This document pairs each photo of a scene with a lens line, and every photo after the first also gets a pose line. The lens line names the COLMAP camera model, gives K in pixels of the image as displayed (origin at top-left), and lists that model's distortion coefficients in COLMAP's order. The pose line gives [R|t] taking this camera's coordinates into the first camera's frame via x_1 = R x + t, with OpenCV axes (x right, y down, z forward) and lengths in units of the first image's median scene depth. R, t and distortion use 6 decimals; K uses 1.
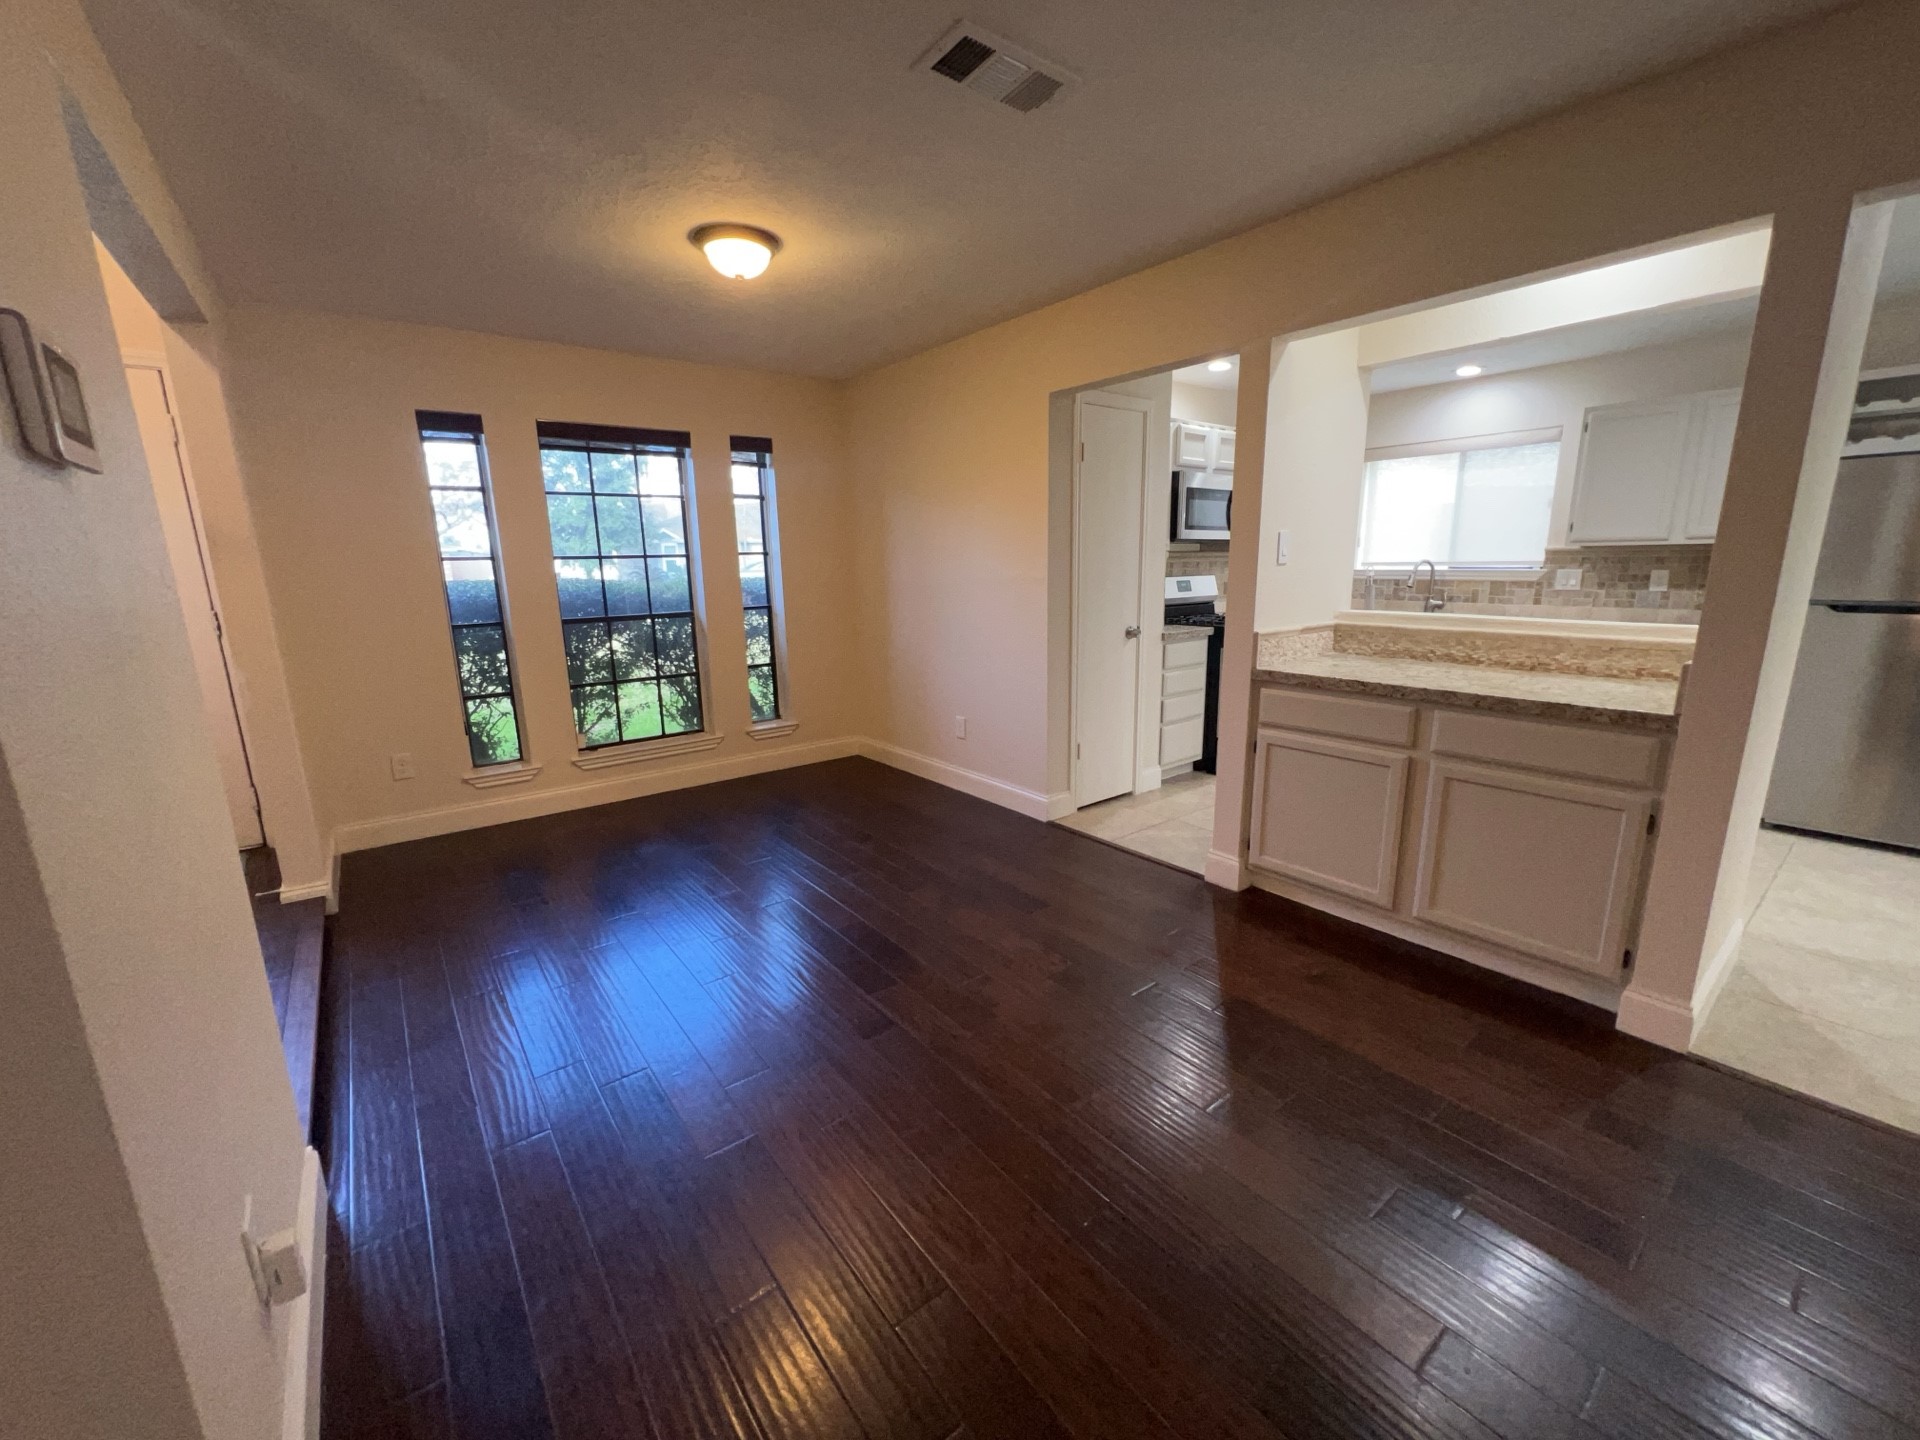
lens RADIAL K [[766.0, 0, 962.7], [0, 766.0, 719.7], [0, 0, 1]] dist [0.001487, -0.000359]
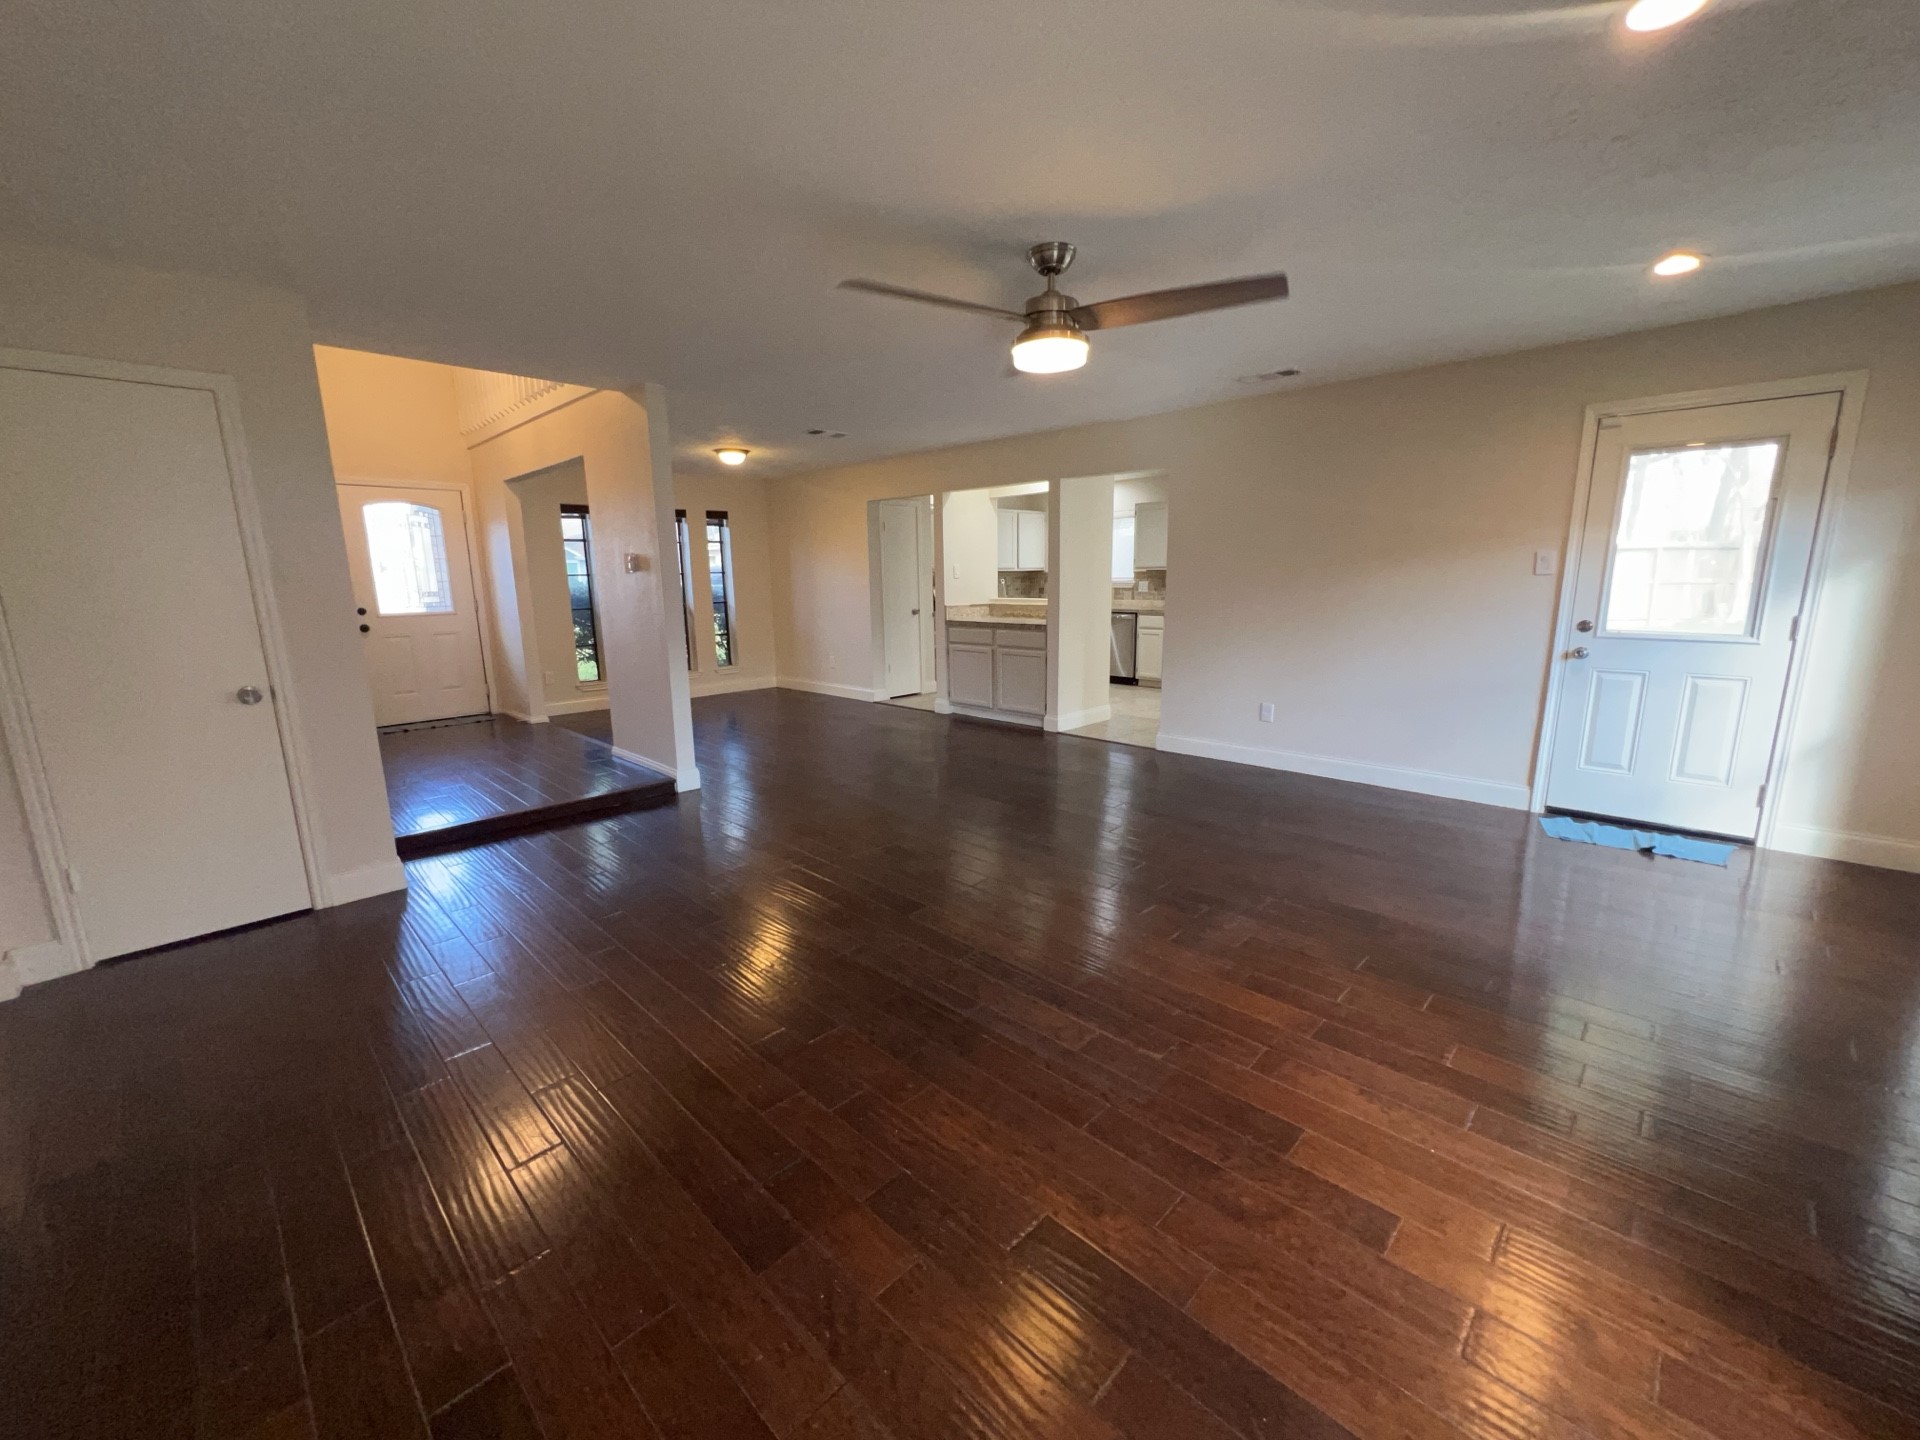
lens RADIAL K [[766.0, 0, 964.3], [0, 766.0, 714.8], [0, 0, 1]] dist [0.001487, -0.000359]
pose [[0.990857, -0.022692, 0.132994, 0.075522], [0.026422, 0.999303, -0.026353, 0.228264], [-0.132303, 0.029626, 0.990766, -1.081346]]
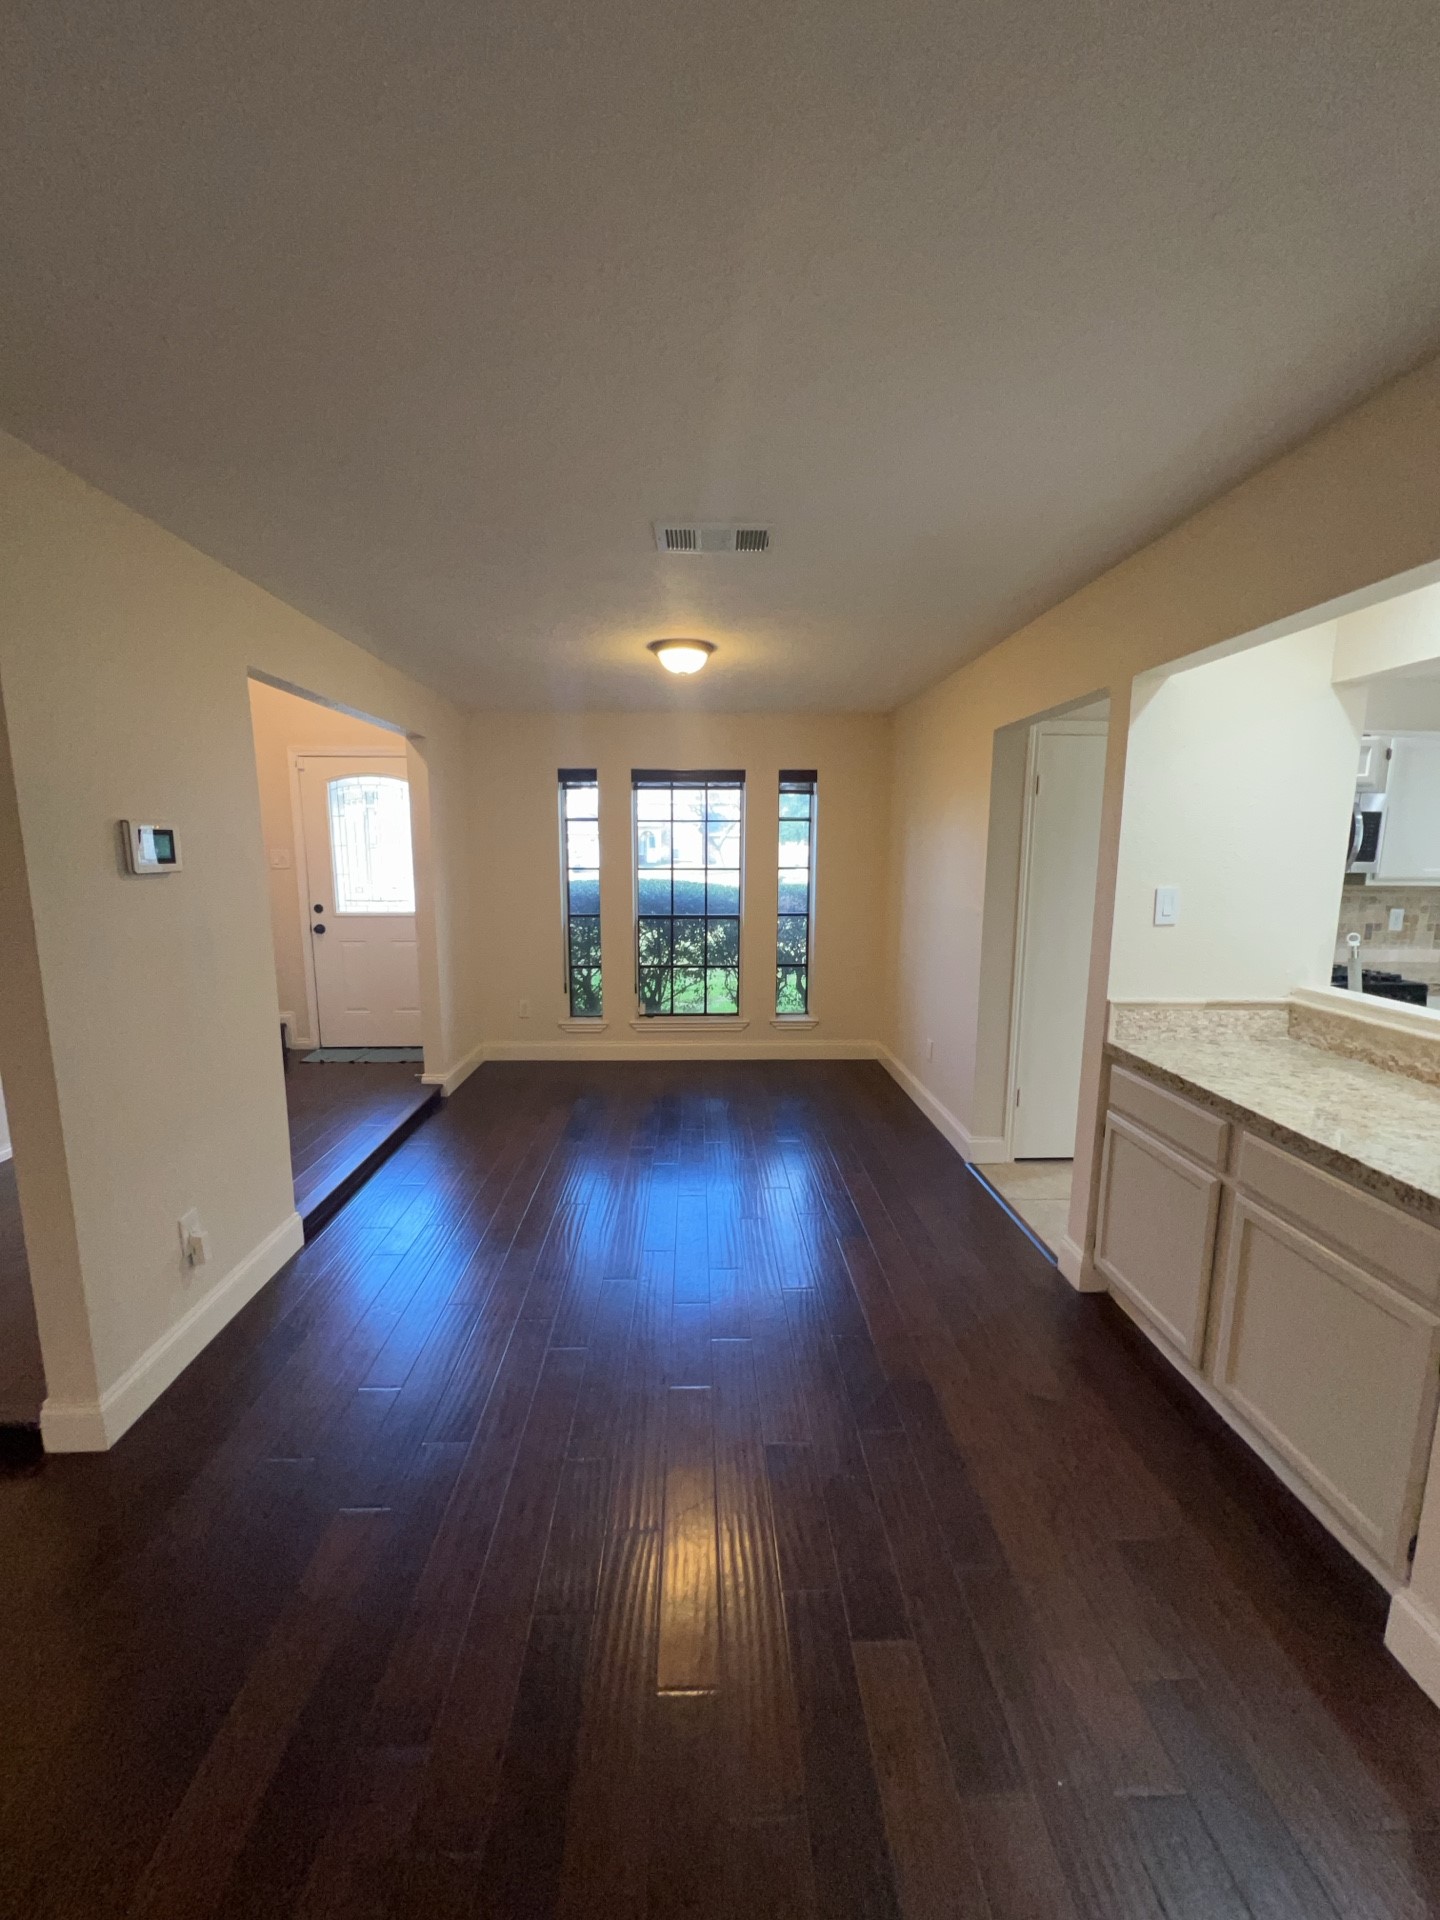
lens RADIAL K [[766.0, 0, 721.6], [0, 766.0, 961.4], [0, 0, 1]] dist [0.001487, -0.000359]
pose [[0.807368, 0.109047, -0.579884, 0.388480], [-0.140727, 0.990000, -0.009764, -0.064032], [0.573020, 0.089488, 0.814641, 0.018769]]
